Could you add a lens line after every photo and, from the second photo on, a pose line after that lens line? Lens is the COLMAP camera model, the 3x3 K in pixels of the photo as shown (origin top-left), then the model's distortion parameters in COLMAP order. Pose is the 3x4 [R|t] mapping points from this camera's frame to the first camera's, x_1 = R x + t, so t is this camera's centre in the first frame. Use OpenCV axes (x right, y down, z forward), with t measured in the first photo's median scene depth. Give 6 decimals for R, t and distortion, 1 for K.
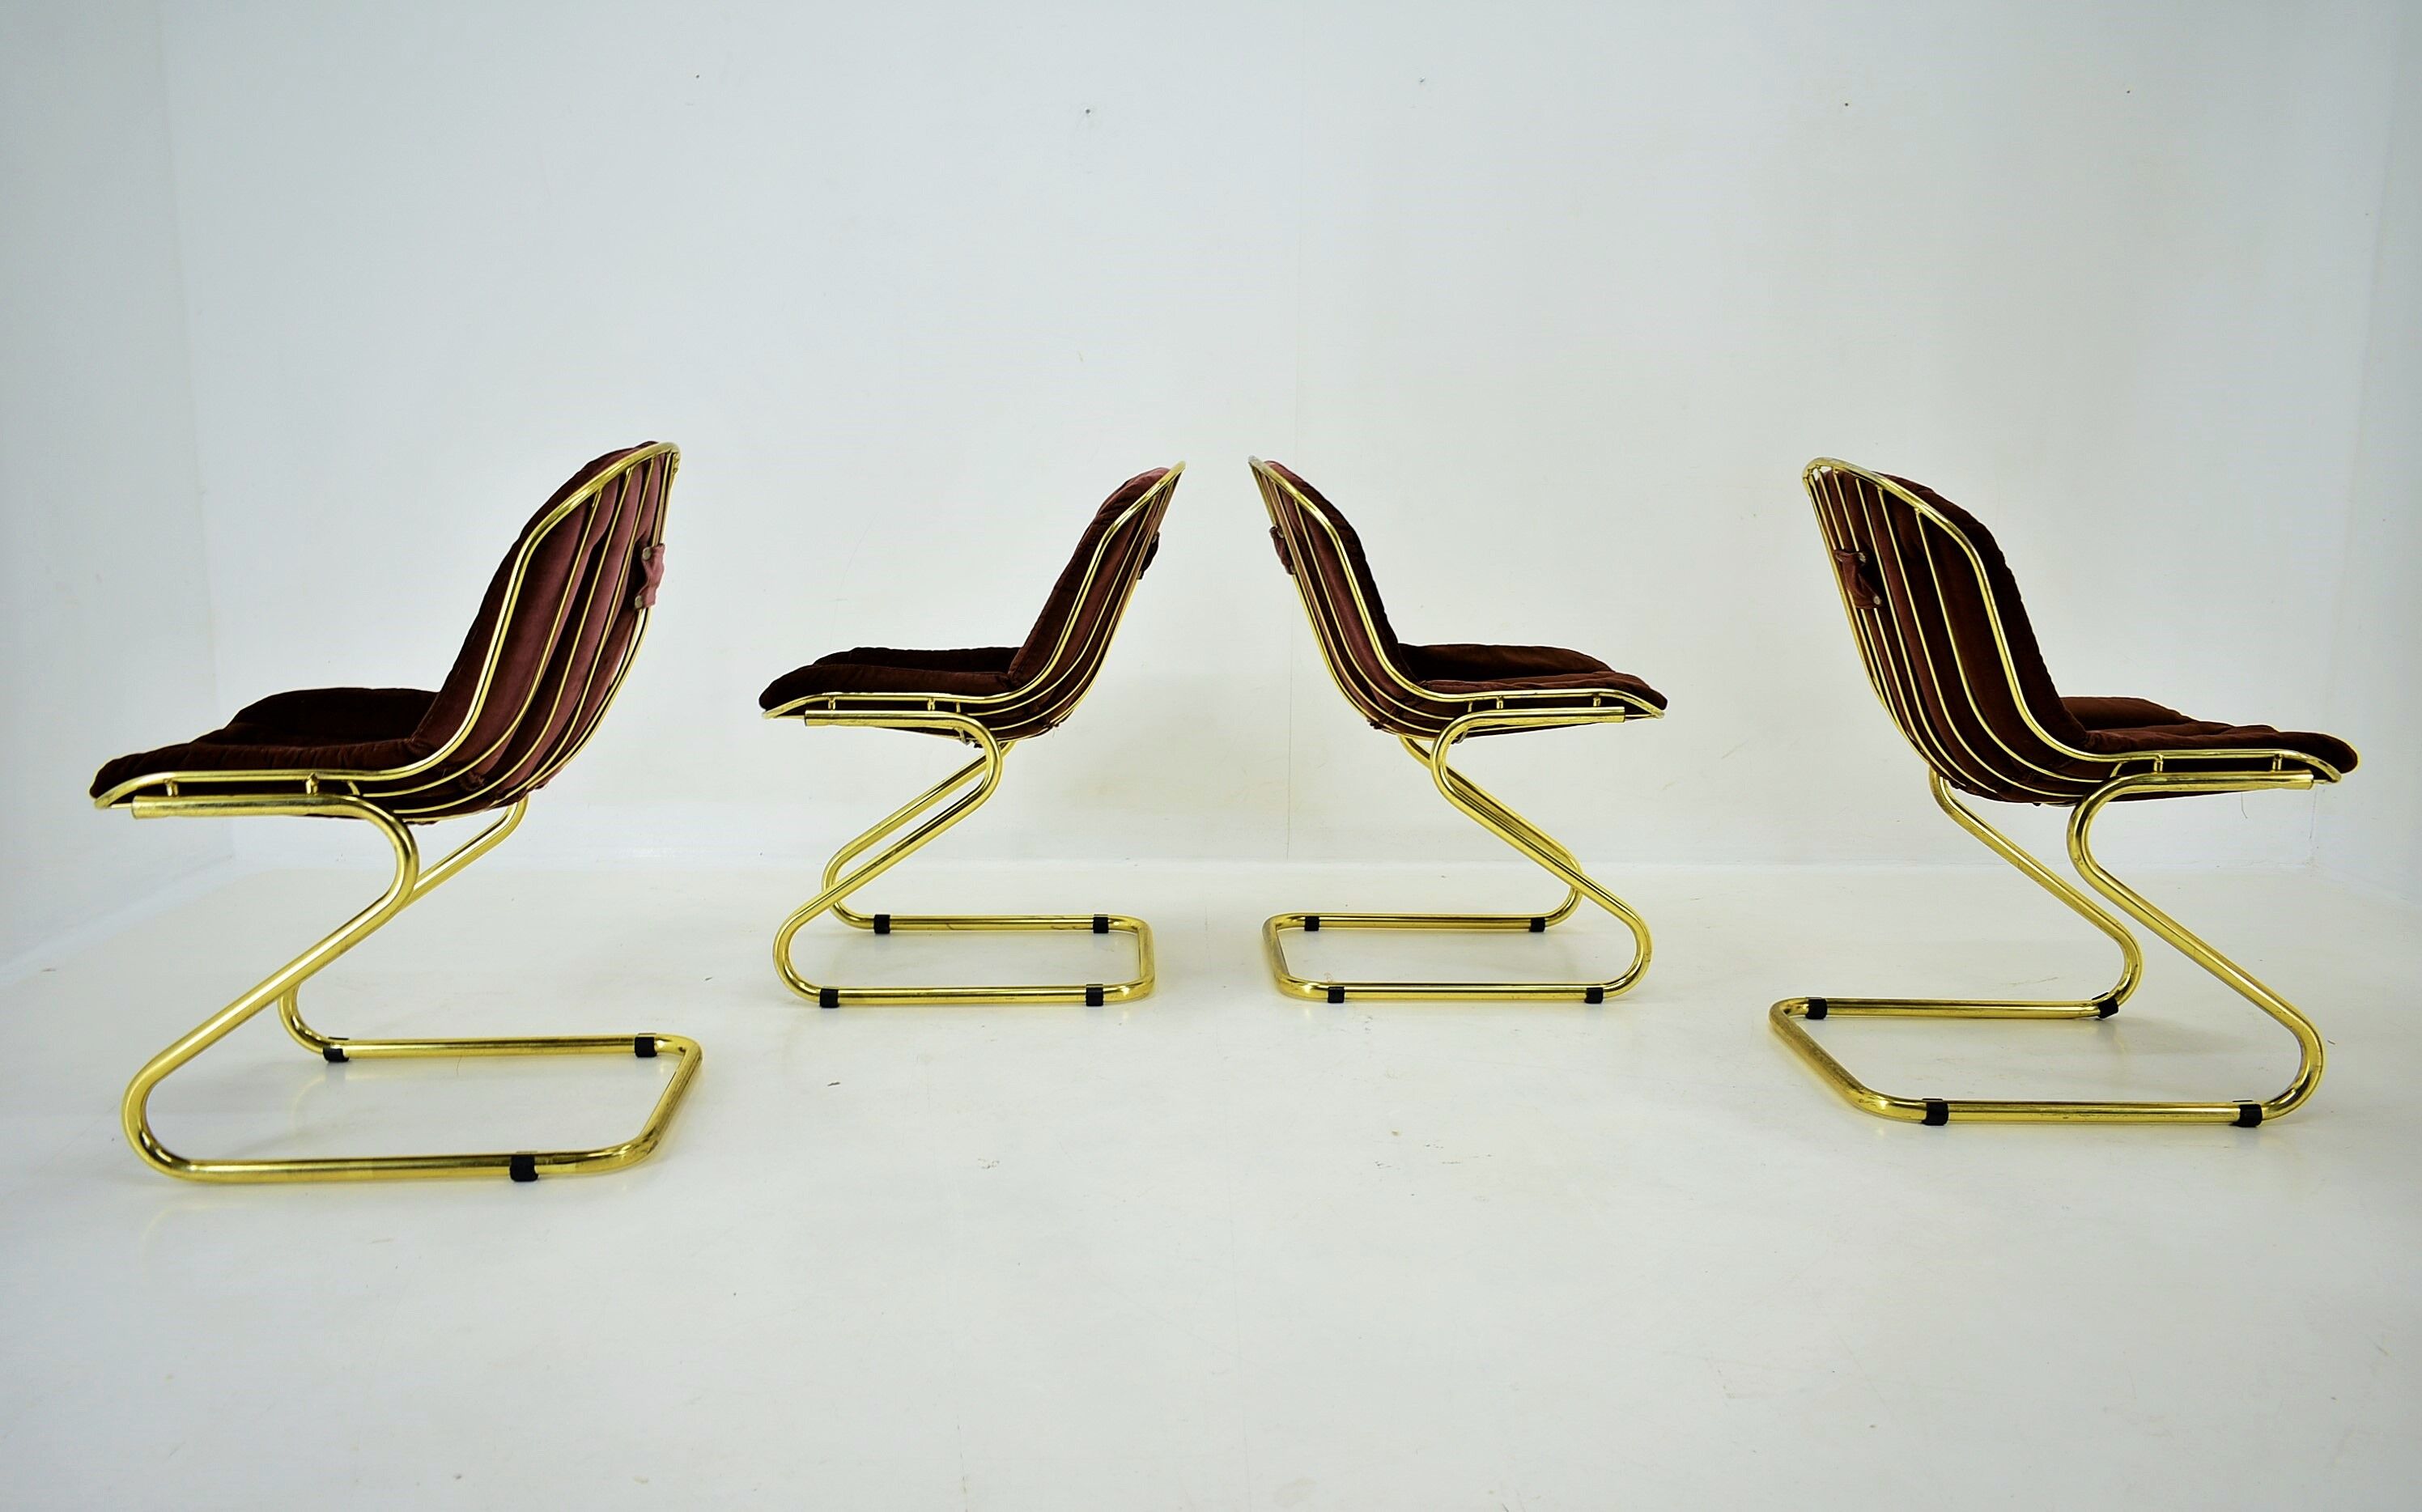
lens RADIAL K [[1832.0, 0, 1211.9], [0, 1832.0, 810.1], [0, 0, 1]] dist [-0.004475, -0.004201]
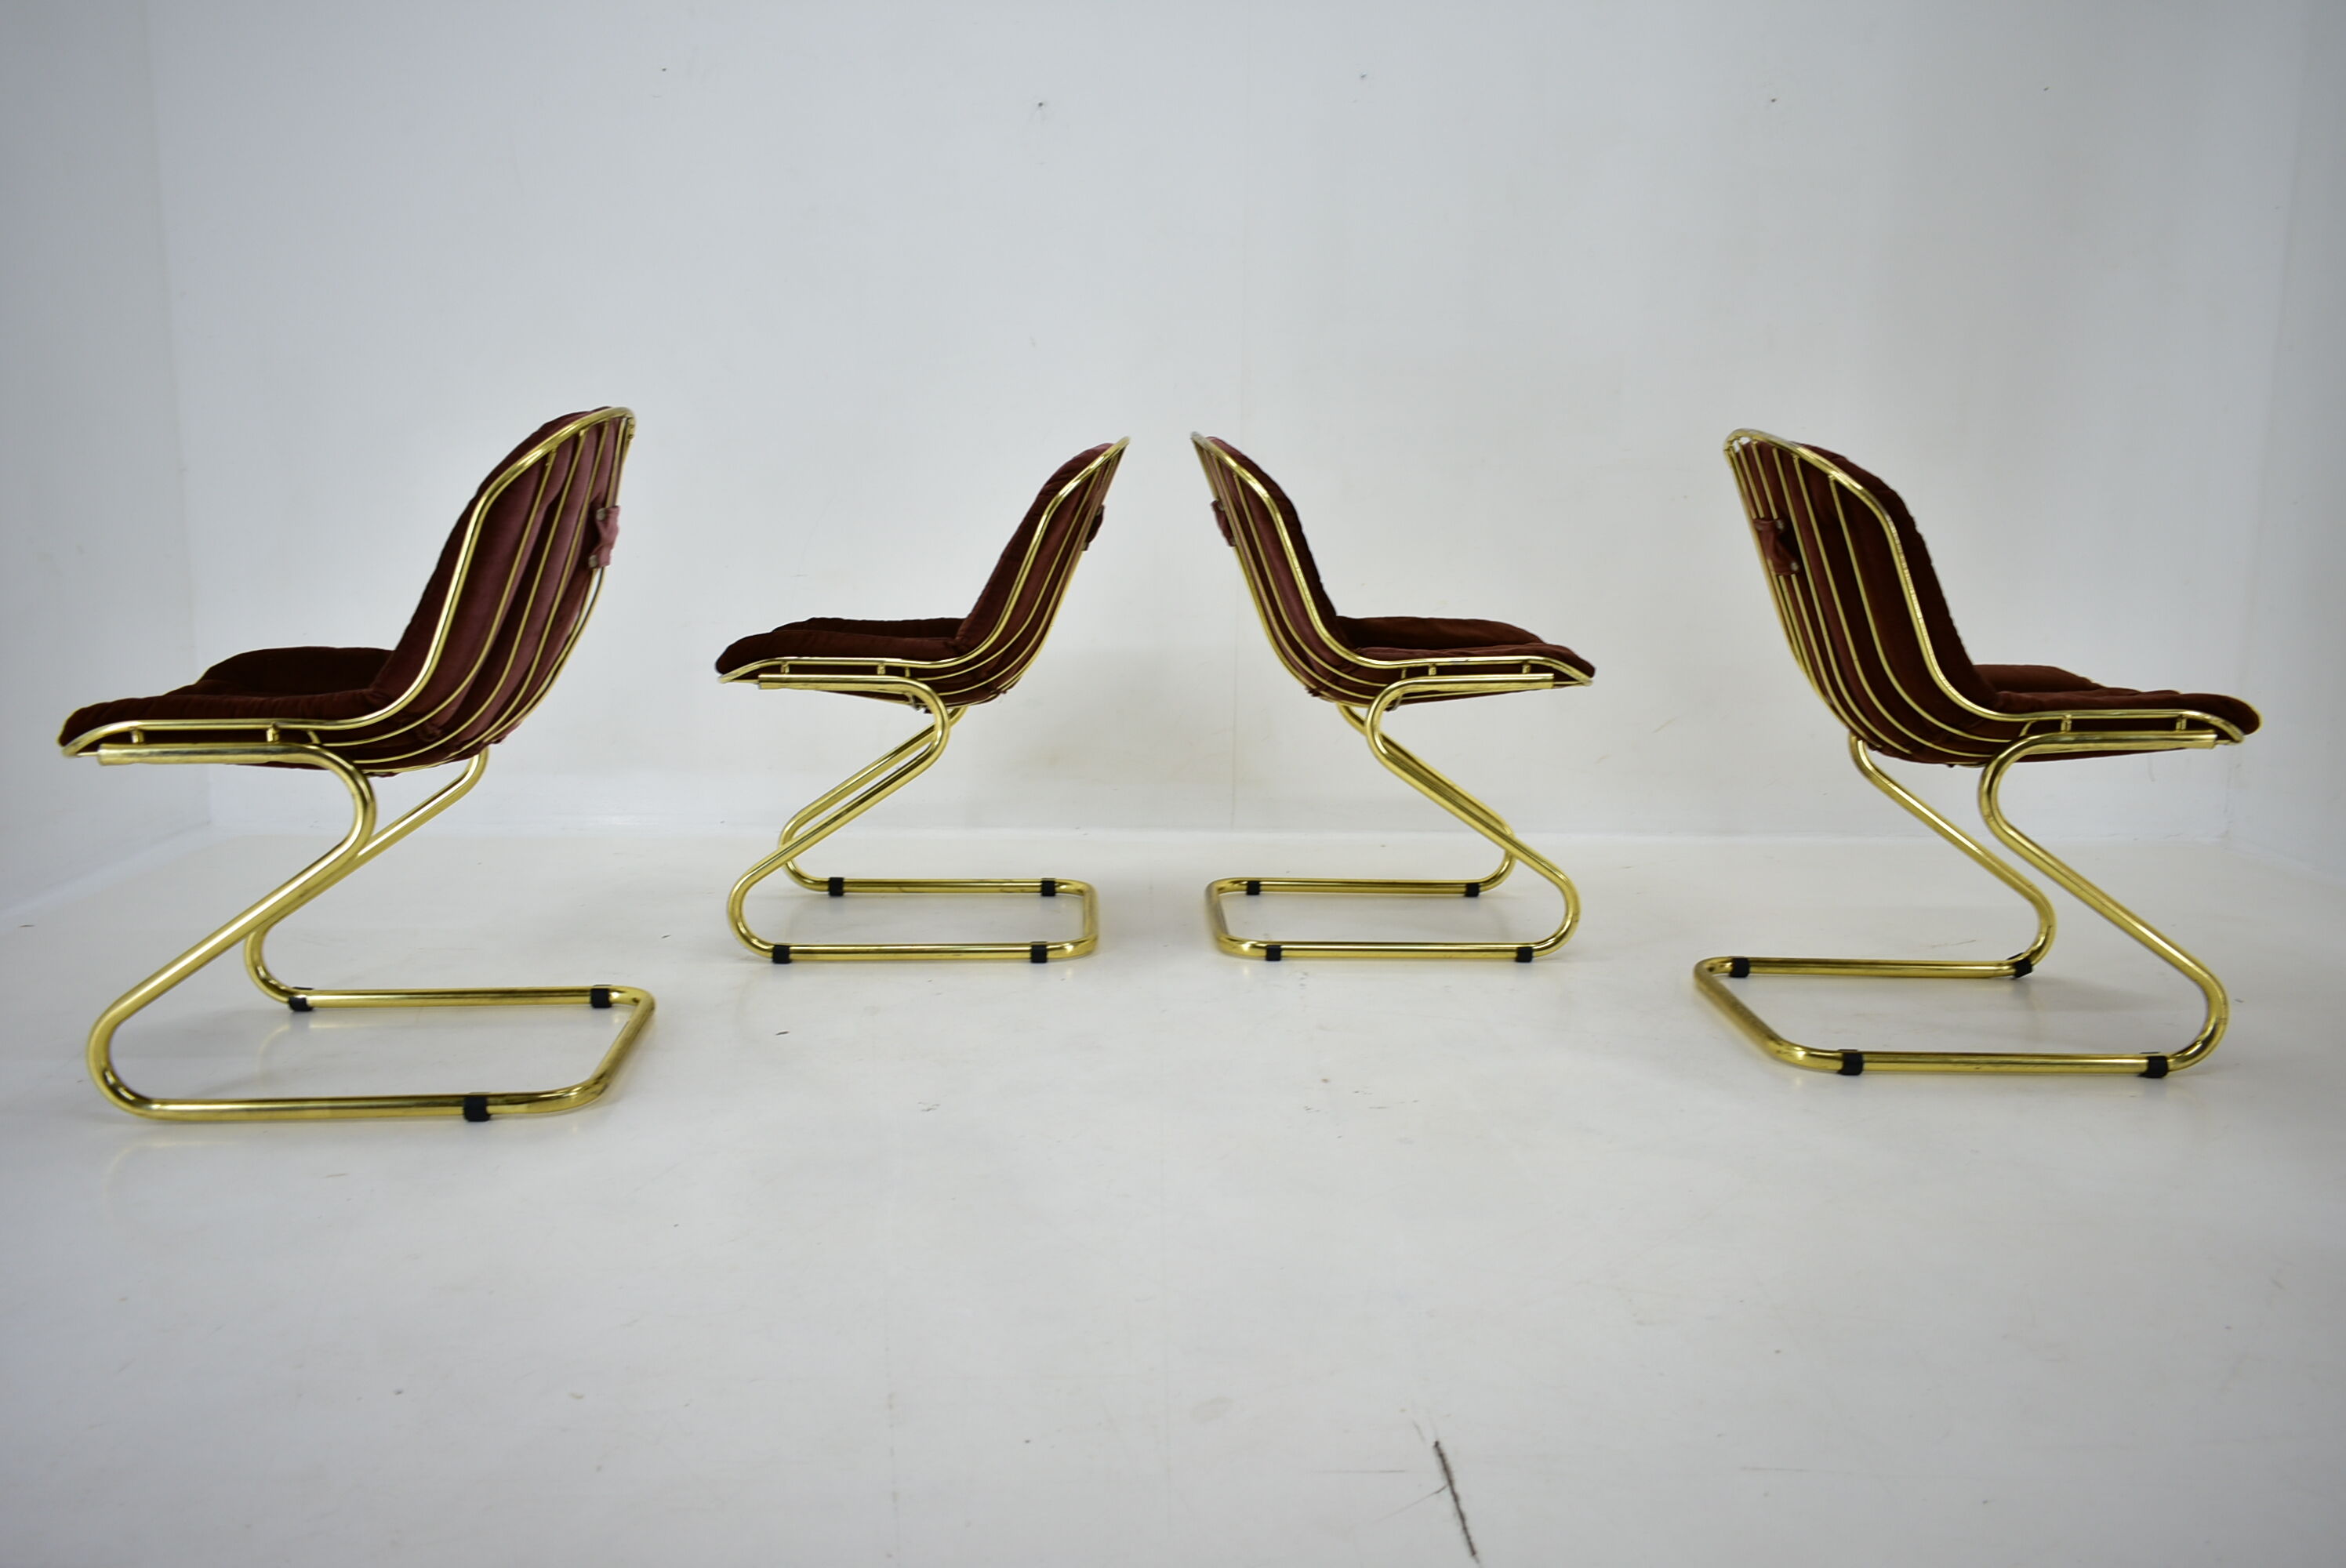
lens RADIAL K [[1775.9, 0, 1173.0], [0, 1775.9, 784.0], [0, 0, 1]] dist [-0.004850, -0.003016]
pose [[0.999994, 0.003082, -0.001295, 0.012462], [-0.003096, 0.999937, -0.010790, 0.017059], [0.001261, 0.010794, 0.999941, 0.000135]]
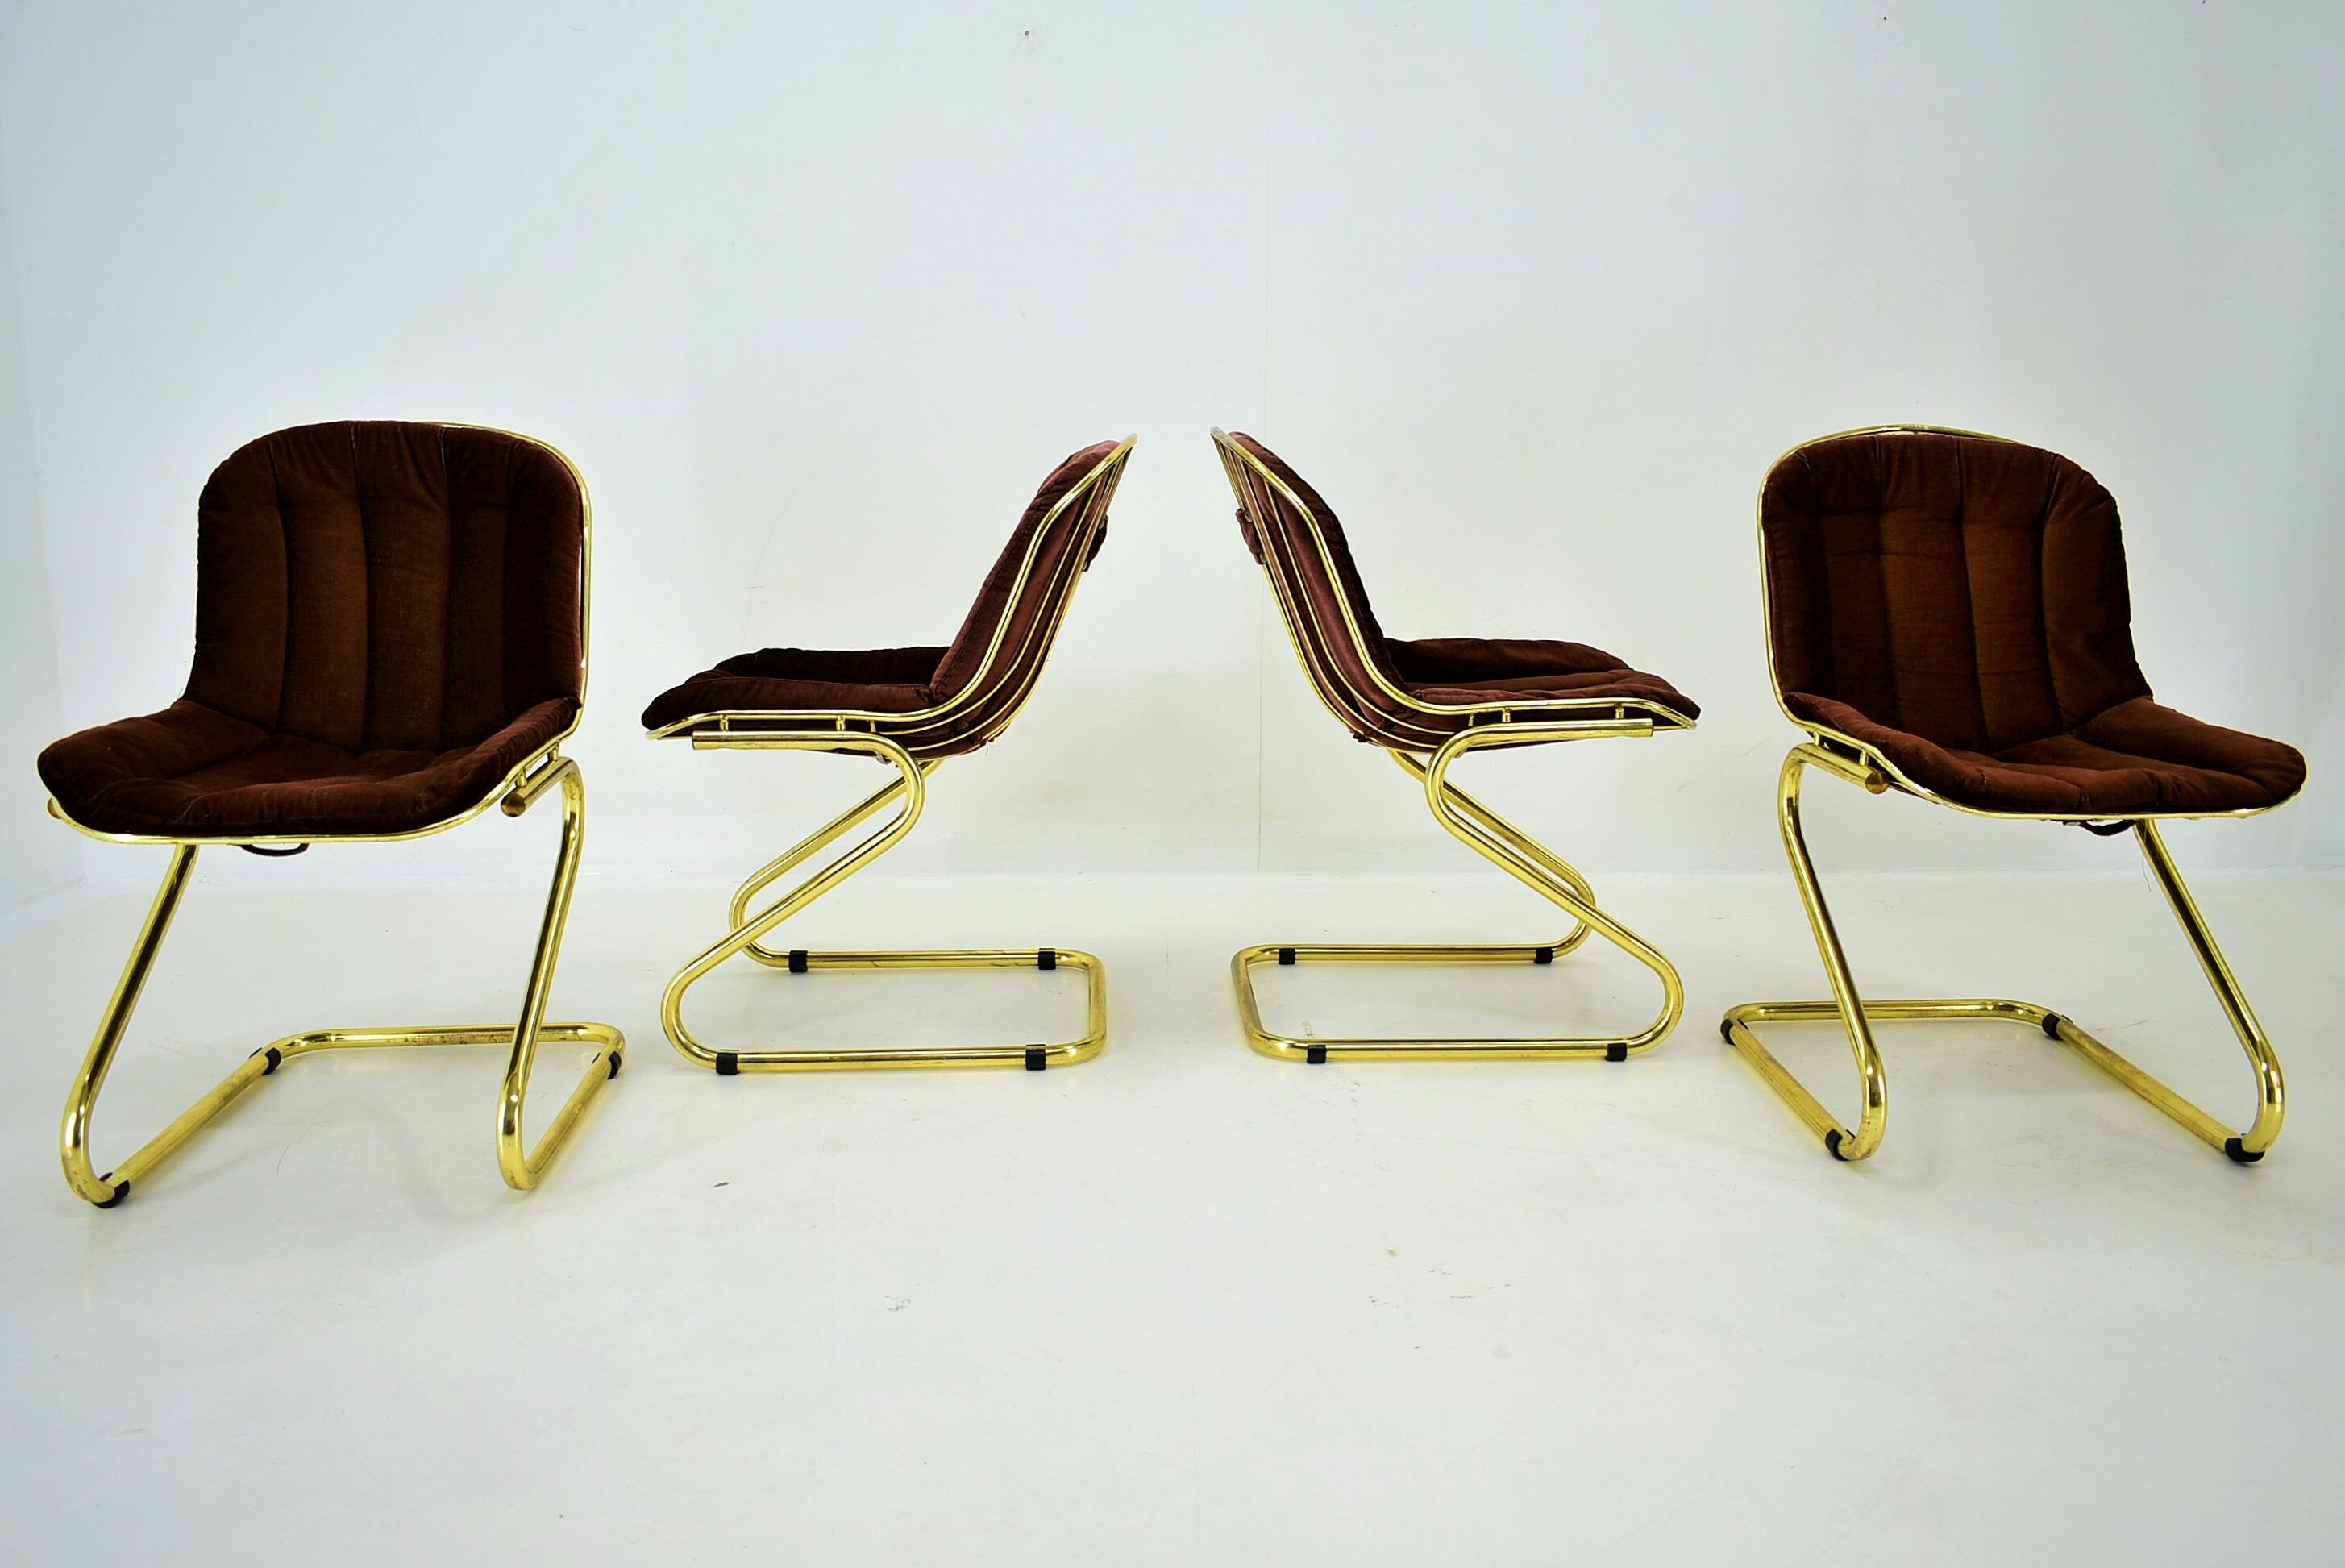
lens RADIAL K [[1833.8, 0, 1172.5], [0, 1833.8, 784.0], [0, 0, 1]] dist [-0.005578, -0.000629]
pose [[0.999957, -0.007512, -0.005357, 0.005787], [0.007572, 0.999909, 0.011200, -0.036969], [0.005272, -0.011240, 0.999923, 0.142457]]
